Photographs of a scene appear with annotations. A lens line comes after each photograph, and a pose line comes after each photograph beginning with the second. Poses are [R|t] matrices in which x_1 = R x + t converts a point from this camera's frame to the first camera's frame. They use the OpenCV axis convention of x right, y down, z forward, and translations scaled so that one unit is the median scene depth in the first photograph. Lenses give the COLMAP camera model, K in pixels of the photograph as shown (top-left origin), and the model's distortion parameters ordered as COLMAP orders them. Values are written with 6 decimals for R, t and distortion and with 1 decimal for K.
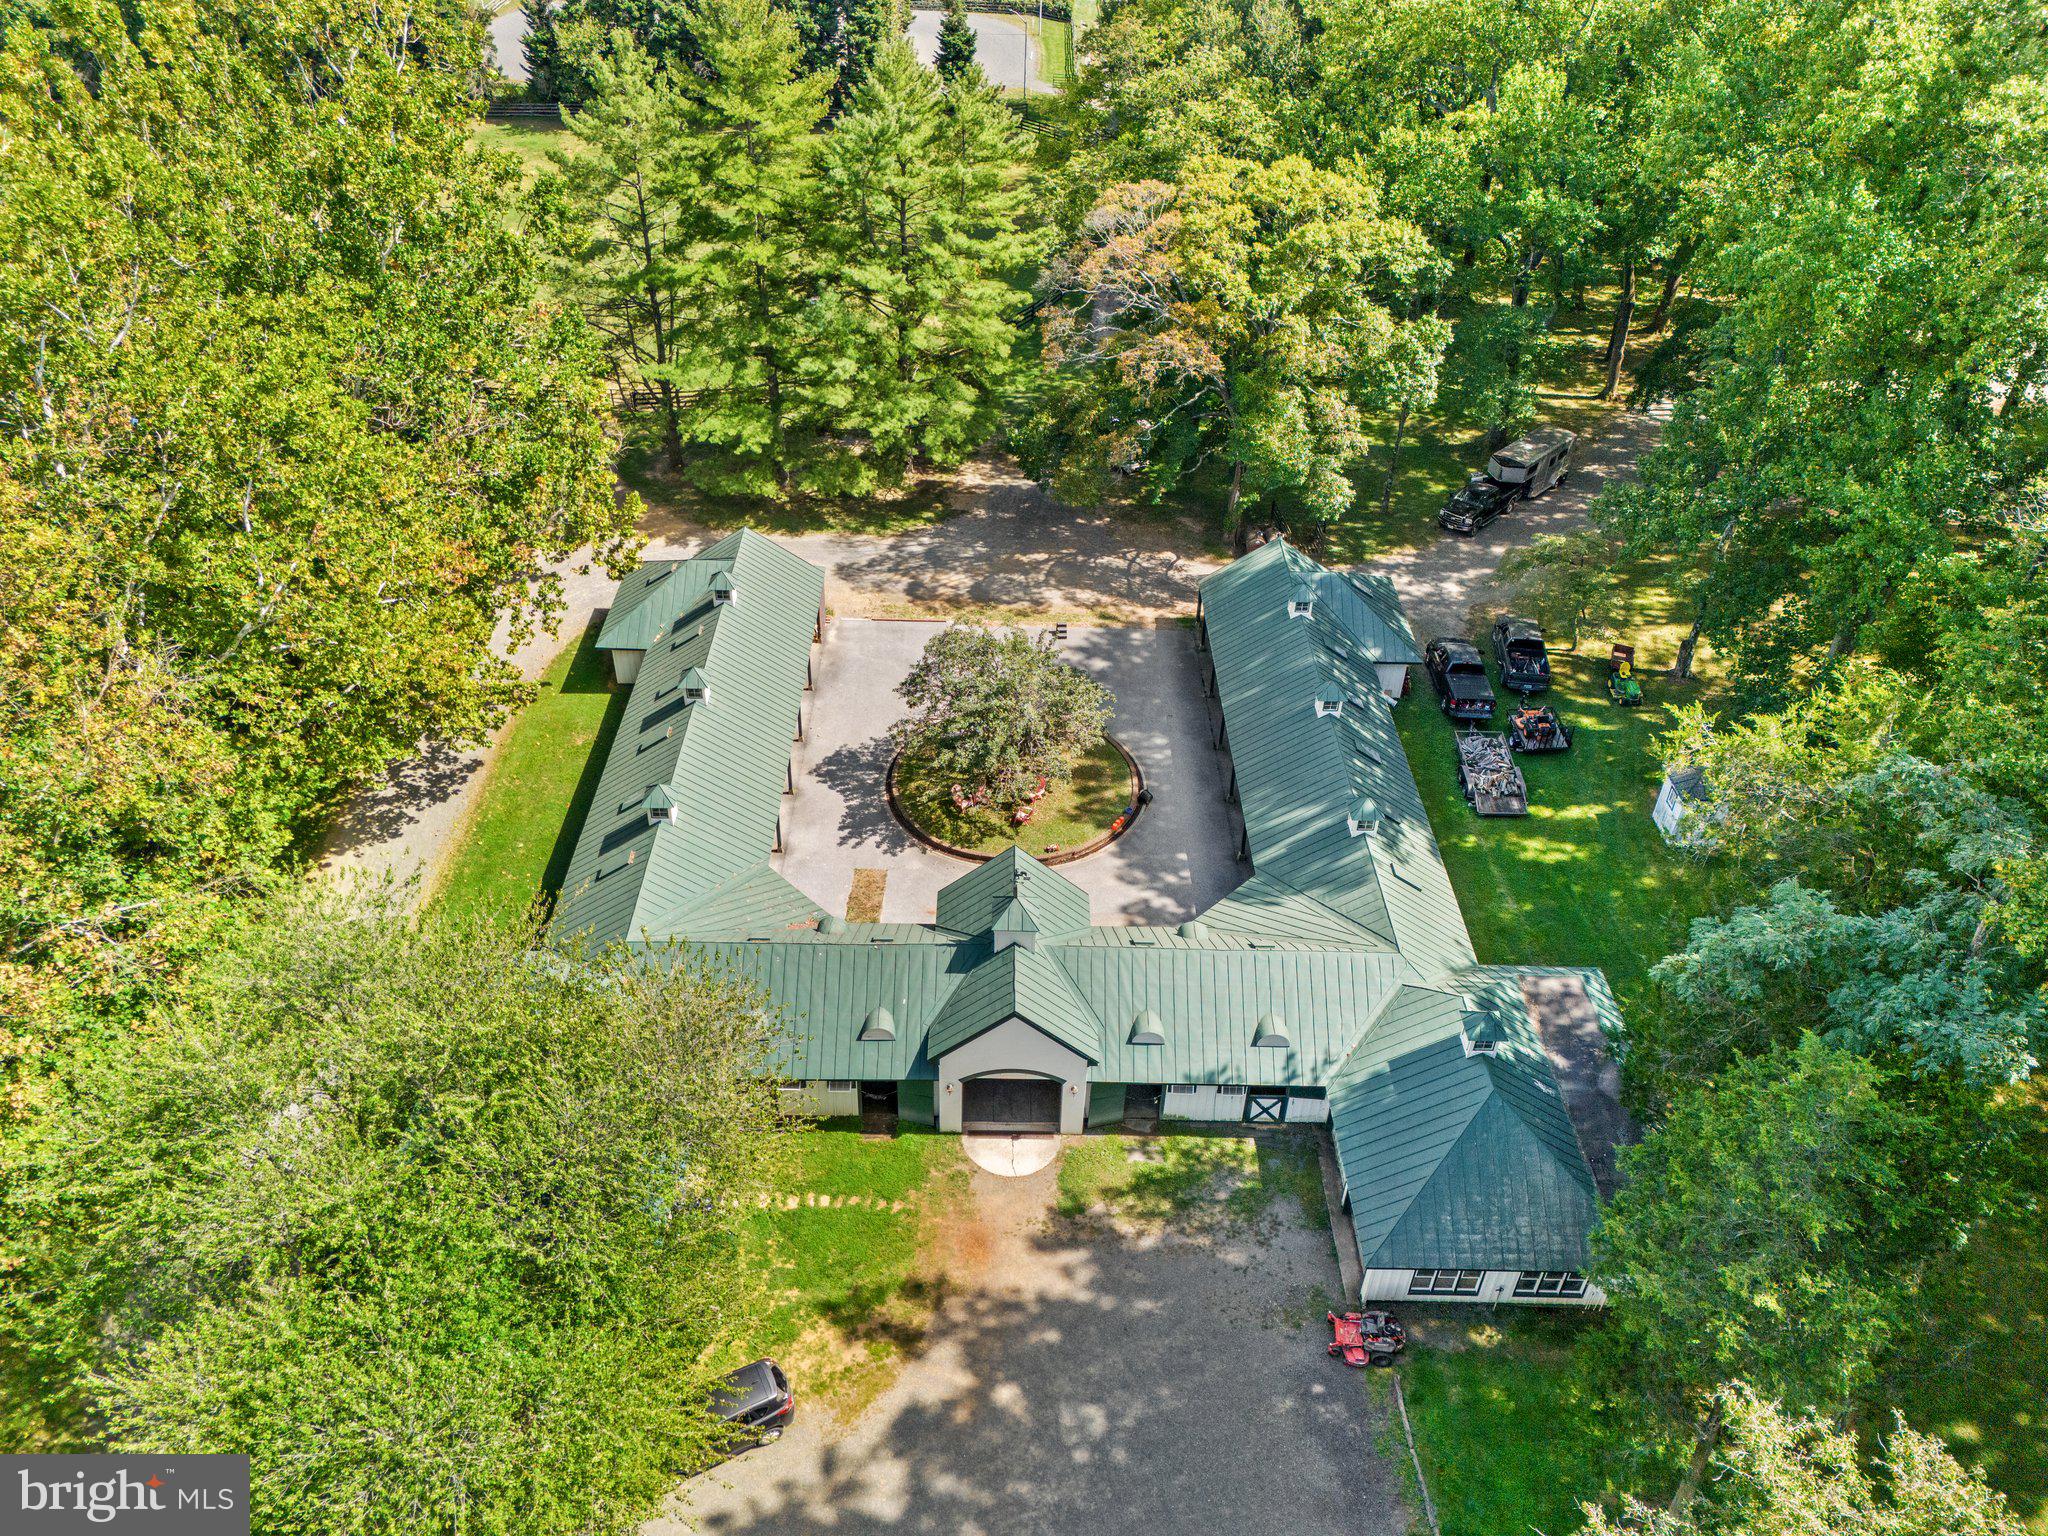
lens RADIAL K [[1519.1, 0, 1024.0], [0, 1519.1, 768.0], [0, 0, 1]] dist [0.060498, -0.004943]
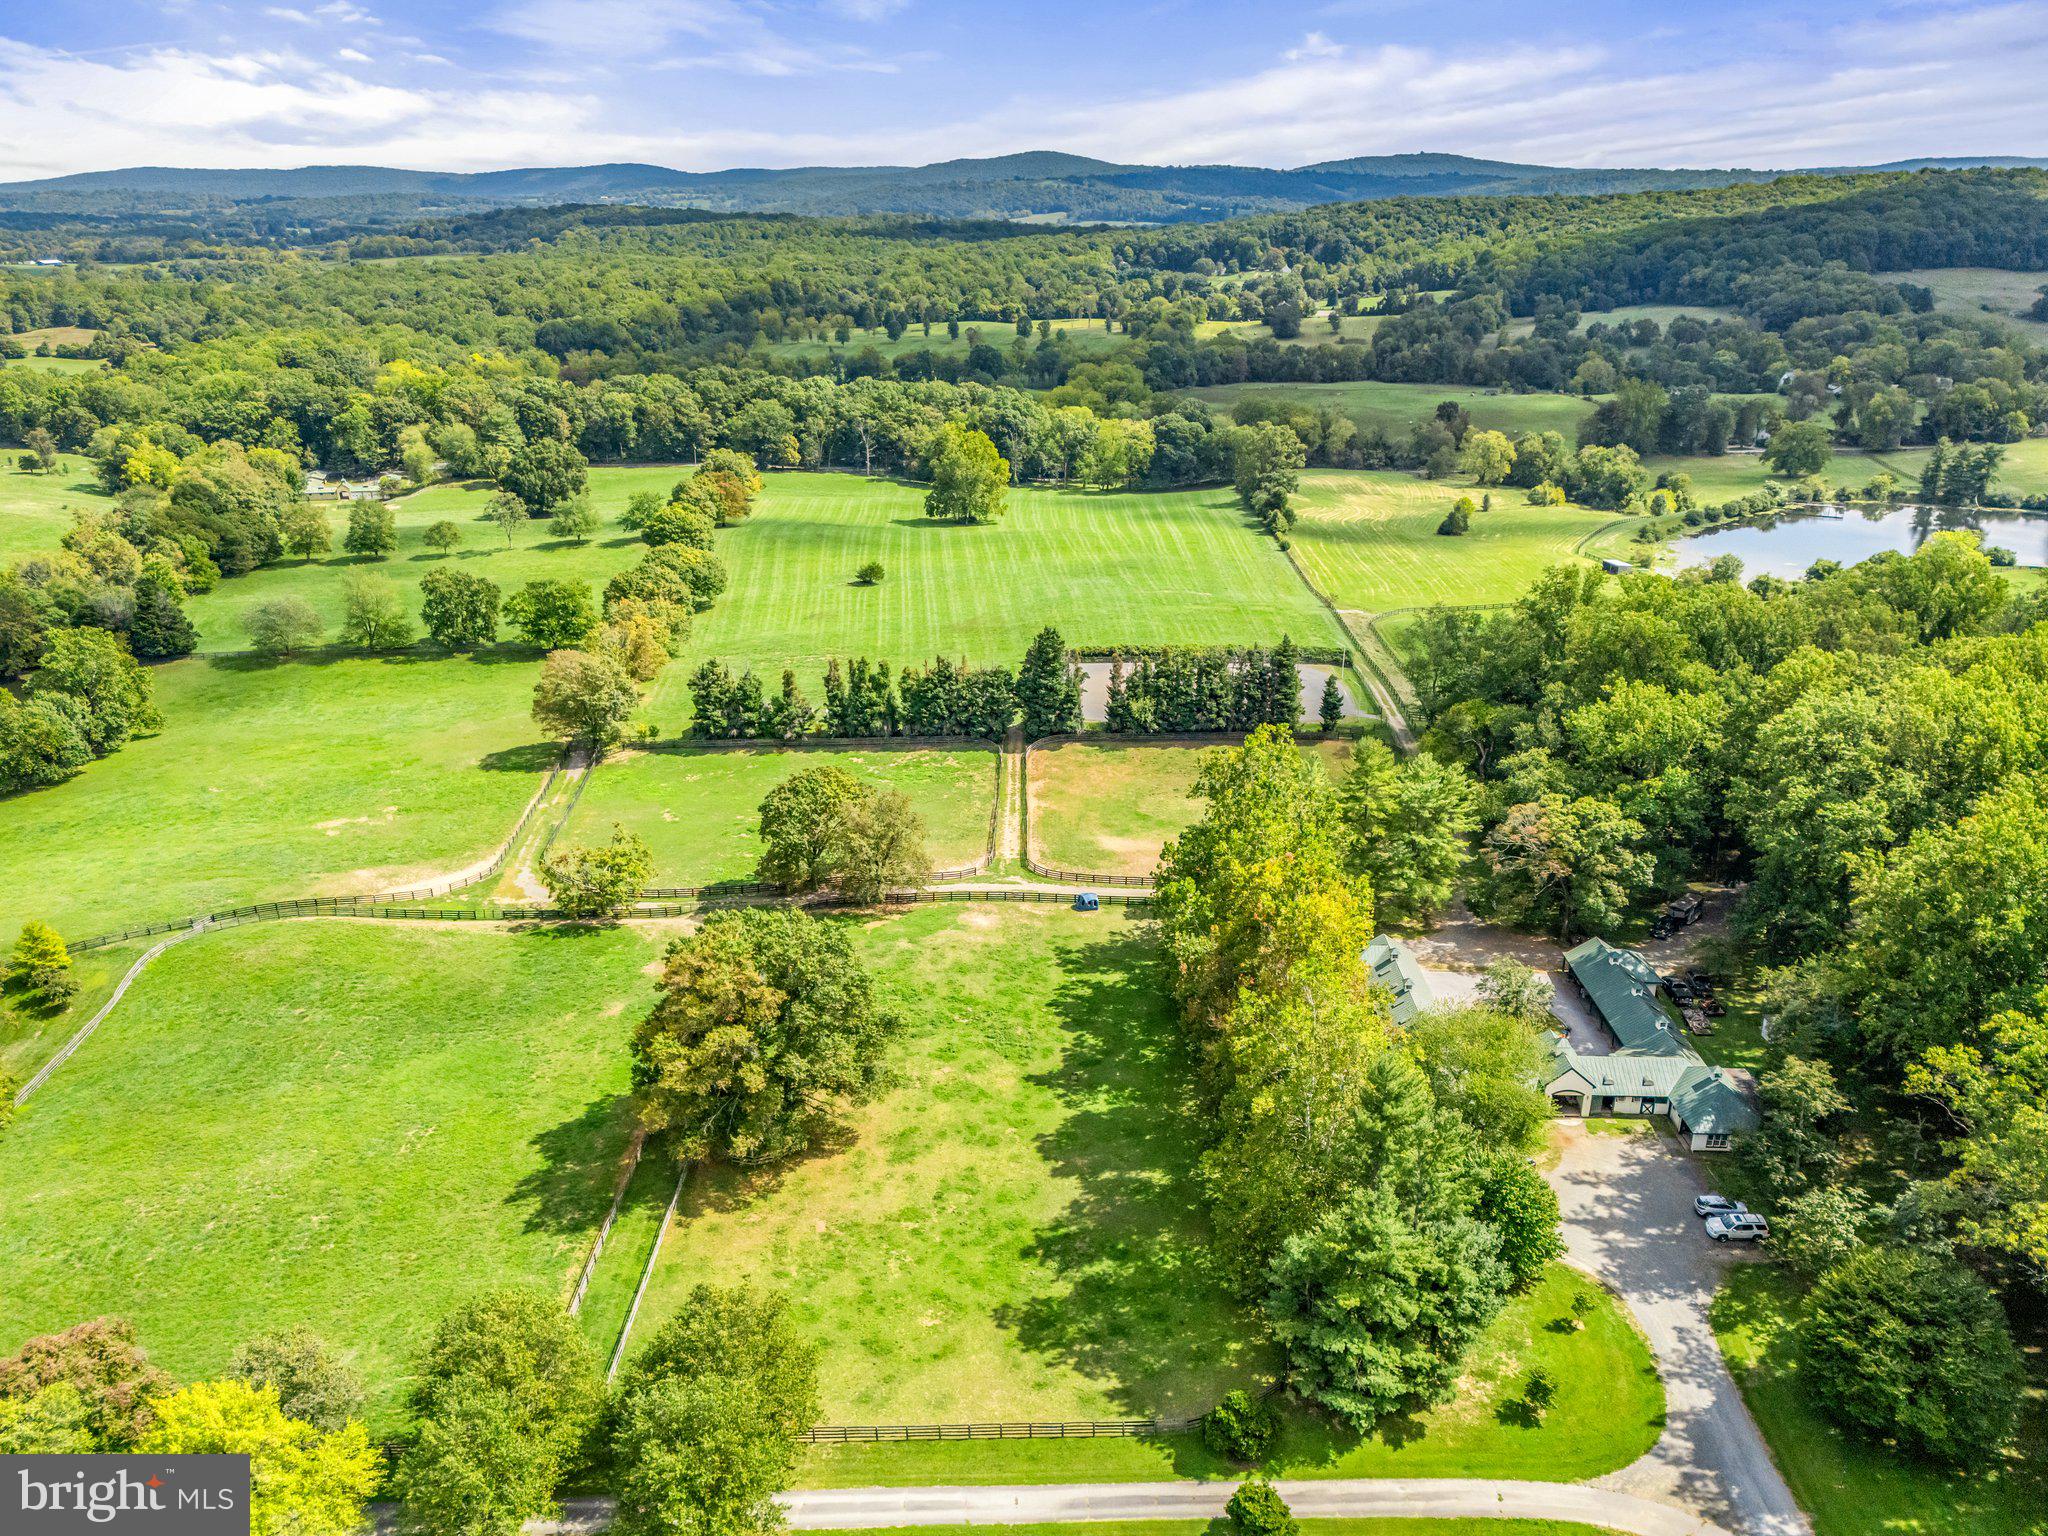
lens RADIAL K [[1519.1, 0, 1024.0], [0, 1519.1, 768.0], [0, 0, 1]] dist [0.060498, -0.004943]
pose [[0.998898, -0.013727, -0.044872, -0.705800], [-0.000270, 0.954555, -0.298033, 0.362757], [0.046924, 0.297717, 0.953500, -1.660933]]
